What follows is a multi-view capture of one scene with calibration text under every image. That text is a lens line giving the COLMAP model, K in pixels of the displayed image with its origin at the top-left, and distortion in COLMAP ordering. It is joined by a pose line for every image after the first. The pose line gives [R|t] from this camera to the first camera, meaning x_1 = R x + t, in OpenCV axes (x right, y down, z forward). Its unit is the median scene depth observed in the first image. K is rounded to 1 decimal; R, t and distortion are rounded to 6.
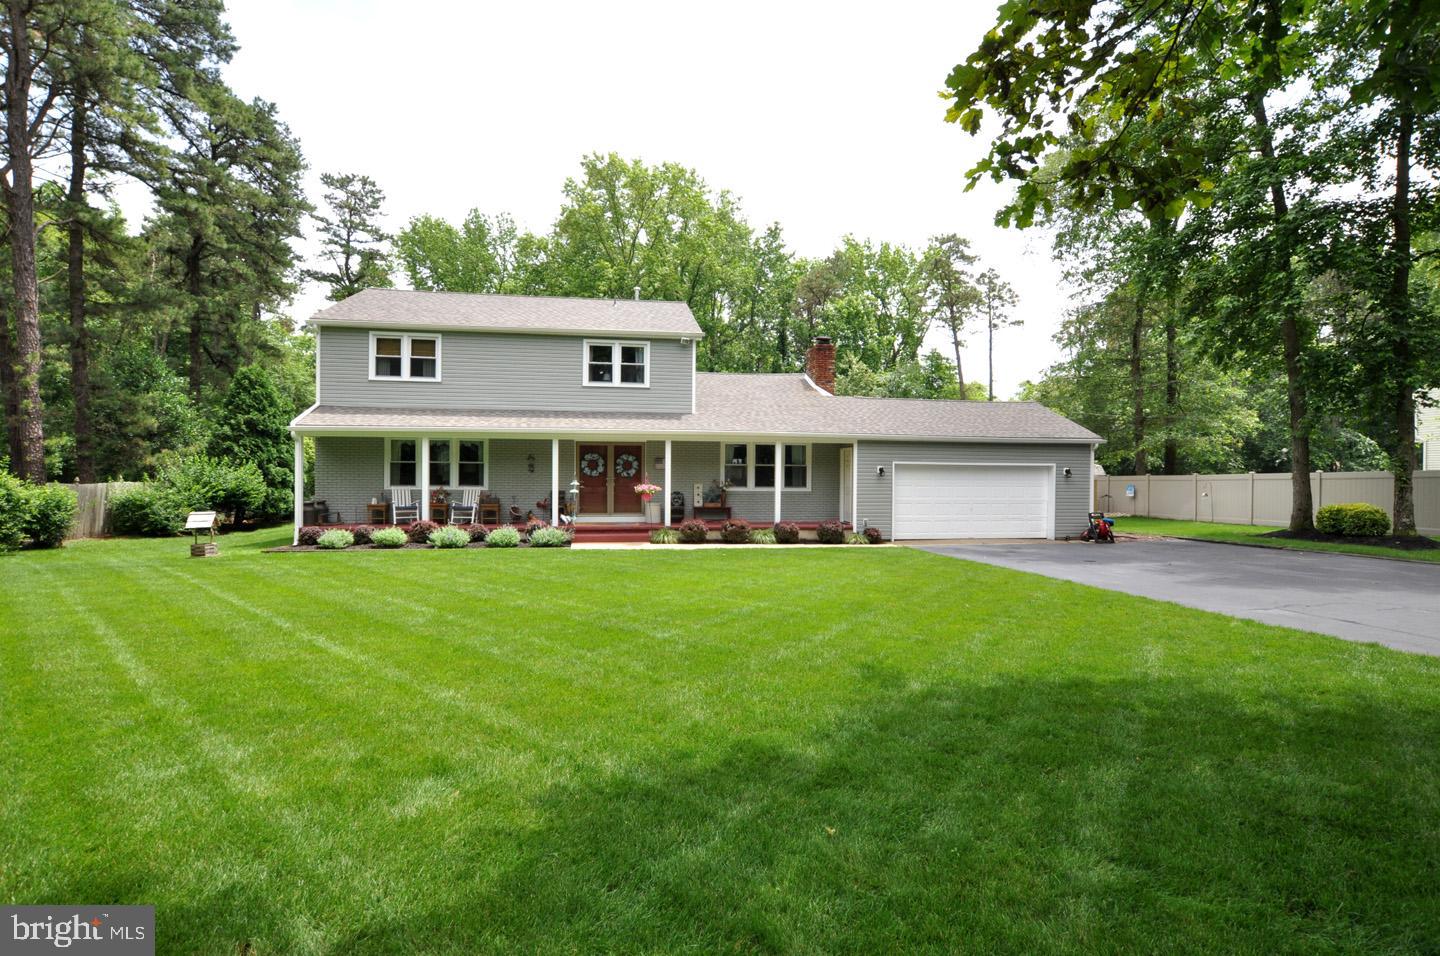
lens RADIAL K [[700.0, 0, 720.0], [0, 700.0, 478.0], [0, 0, 1]] dist [-0.029625, 0.000459]
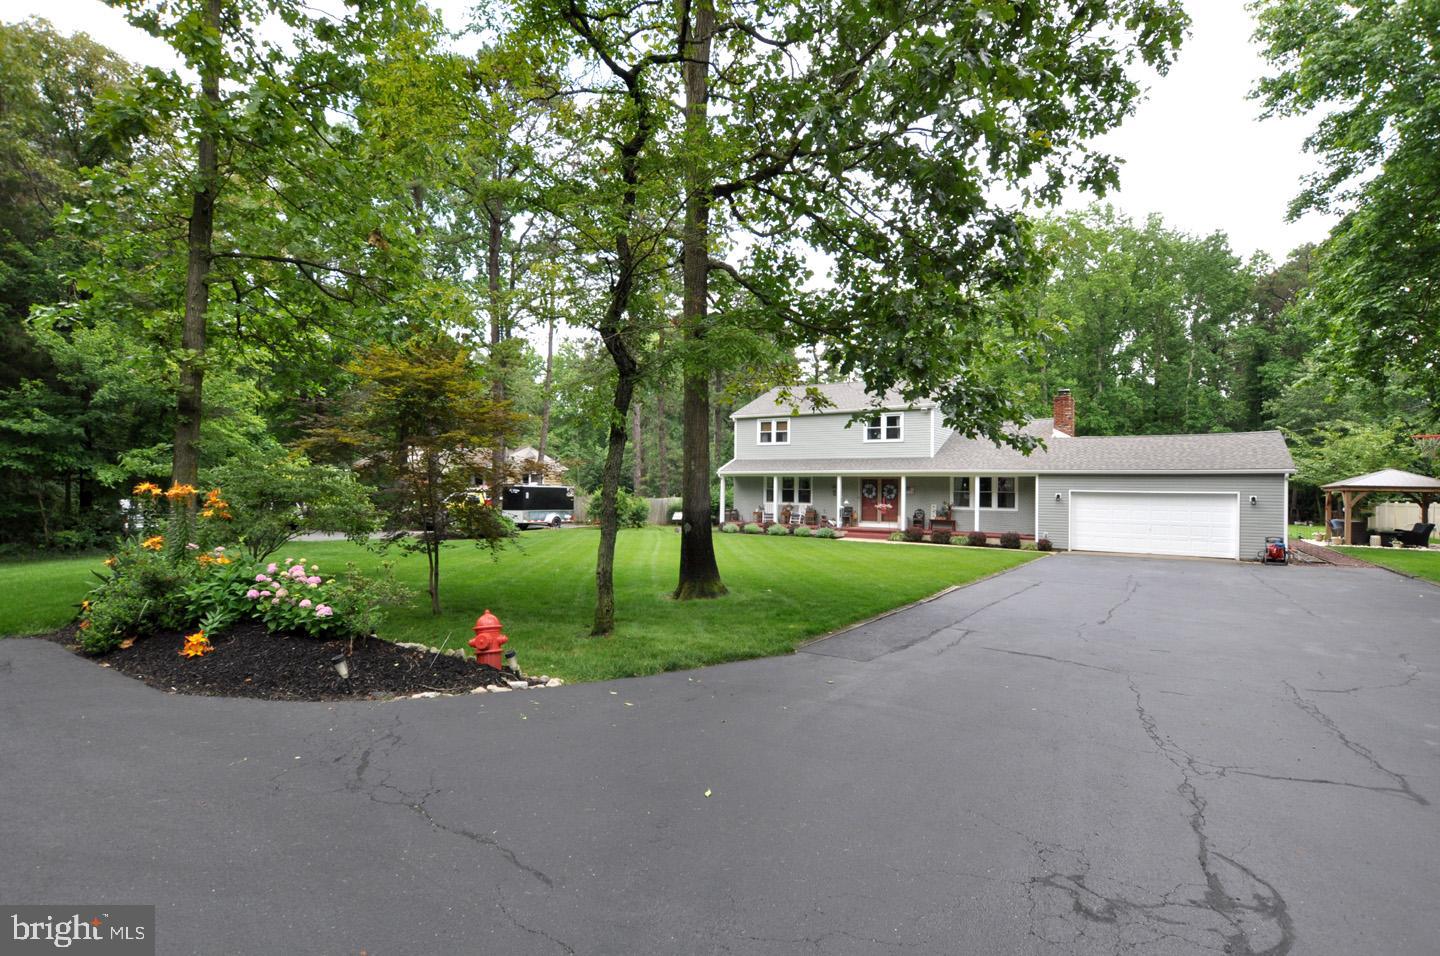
lens RADIAL K [[676.2, 0, 720.0], [0, 676.2, 478.0], [0, 0, 1]] dist [-0.029513, 0.000011]
pose [[0.721344, -0.006876, -0.692543, 0.649238], [-0.008716, 0.999781, -0.019005, -0.016309], [0.692522, 0.019746, 0.721126, -0.362167]]
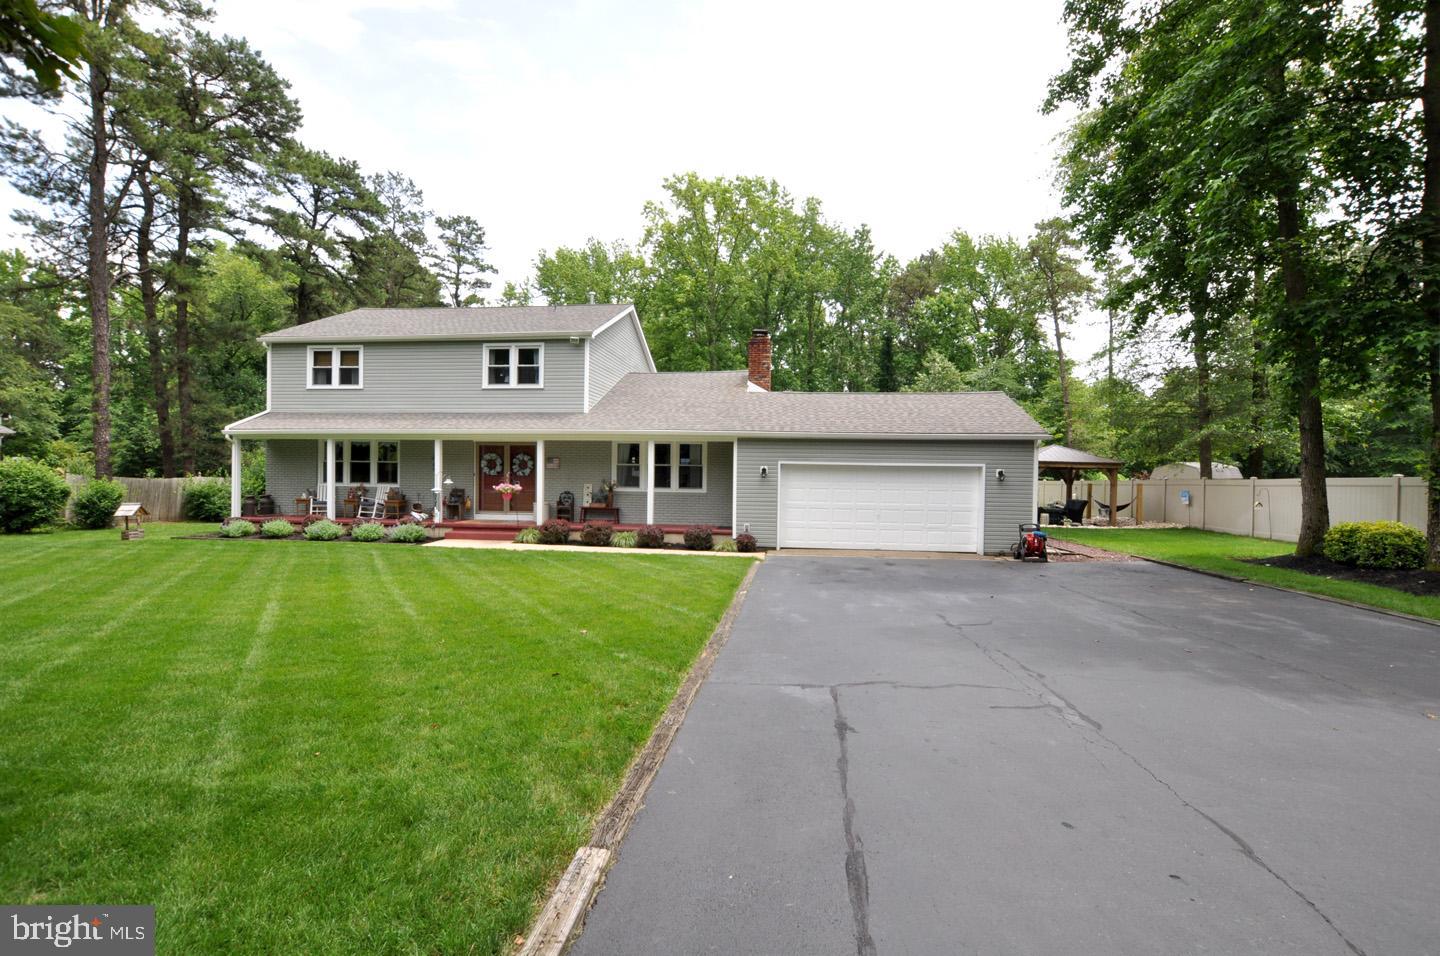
lens RADIAL K [[639.6, 0, 722.3], [0, 639.6, 477.2], [0, 0, 1]] dist [-0.032085, -0.000010]
pose [[0.962882, 0.007980, -0.269805, 0.403130], [-0.007895, 0.999968, 0.001403, -0.003662], [0.269808, 0.000779, 0.962914, 0.184317]]
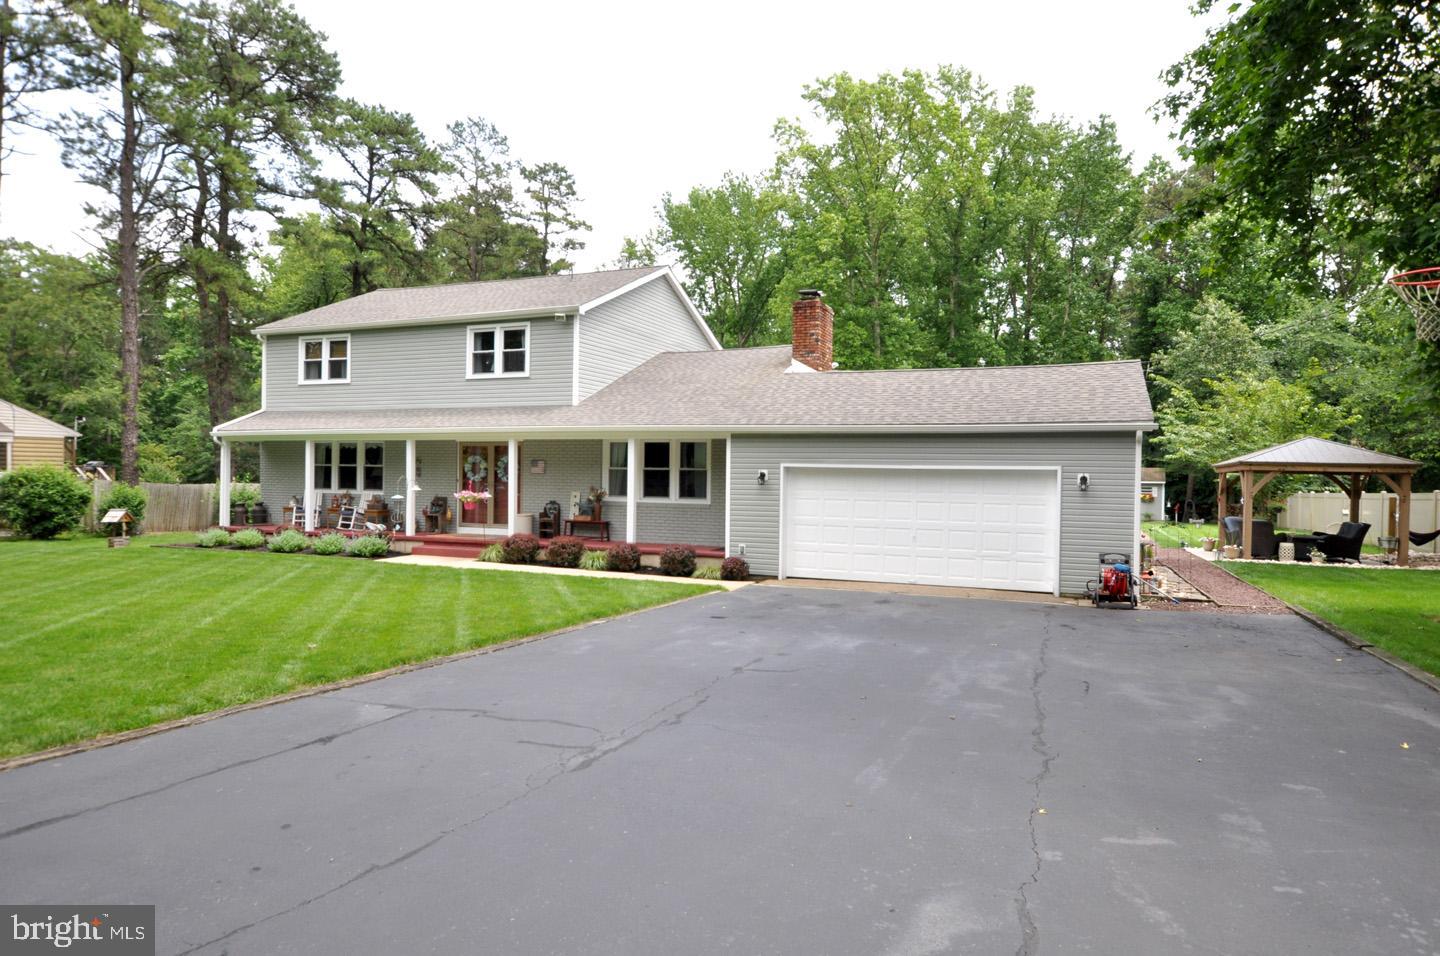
lens RADIAL K [[874.8, 0, 720.0], [0, 874.8, 478.0], [0, 0, 1]] dist [-0.003501, -0.026672]
pose [[0.847978, 0.006120, -0.529996, 0.660395], [-0.010882, 0.999924, -0.005864, -0.003523], [0.529920, 0.010740, 0.847980, 0.233687]]
